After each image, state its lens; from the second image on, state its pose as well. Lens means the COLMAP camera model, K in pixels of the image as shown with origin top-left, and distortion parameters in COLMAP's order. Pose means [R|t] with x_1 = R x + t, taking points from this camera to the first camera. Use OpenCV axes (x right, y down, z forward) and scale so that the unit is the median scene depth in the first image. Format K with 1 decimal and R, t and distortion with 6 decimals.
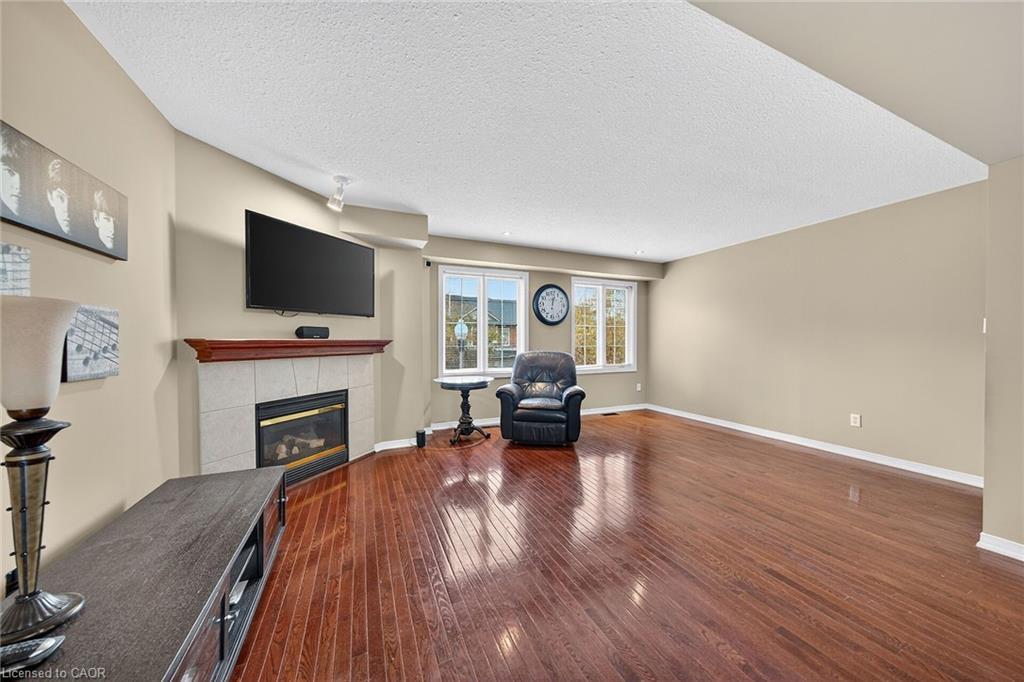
lens RADIAL K [[351.8, 0, 512.7], [0, 351.8, 344.6], [0, 0, 1]] dist [-0.000315, 0.000161]
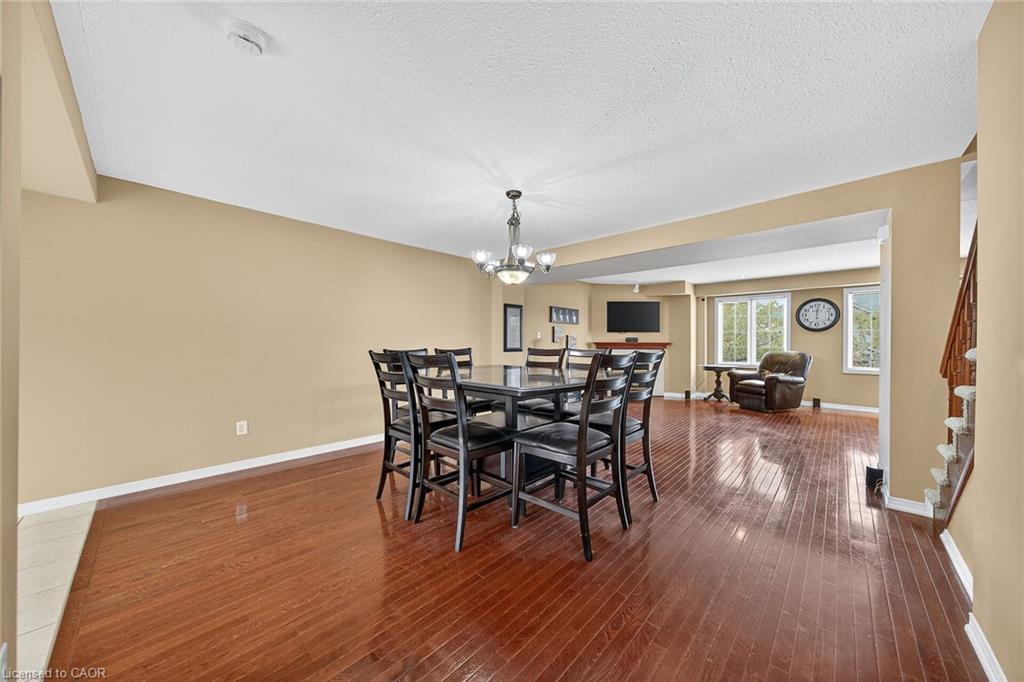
lens RADIAL K [[351.8, 0, 512.7], [0, 351.8, 344.6], [0, 0, 1]] dist [-0.000315, 0.000161]
pose [[0.400000, 0.006634, -0.916491, 1.259806], [-0.017265, 0.999851, -0.000298, 0.015507], [0.916352, 0.015943, 0.400055, -0.728121]]
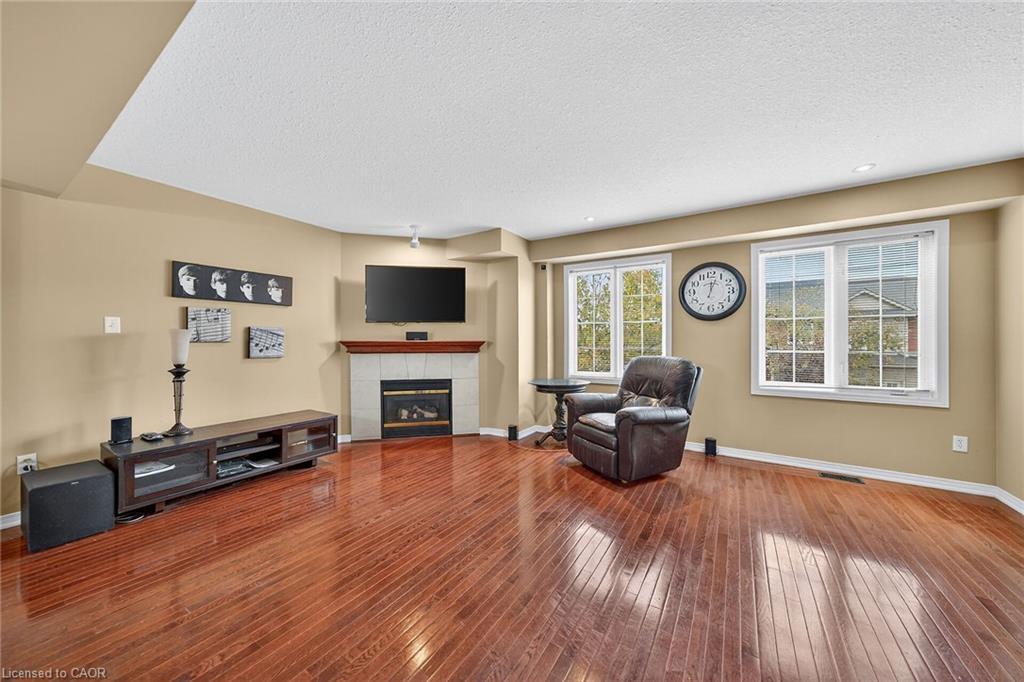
lens RADIAL K [[364.4, 0, 507.3], [0, 364.4, 341.1], [0, 0, 1]] dist [-0.001078, 0.000030]
pose [[0.560723, 0.004496, -0.827991, 0.747449], [-0.011331, 0.999933, -0.002245, -0.012341], [0.827926, 0.010641, 0.560737, 0.400738]]
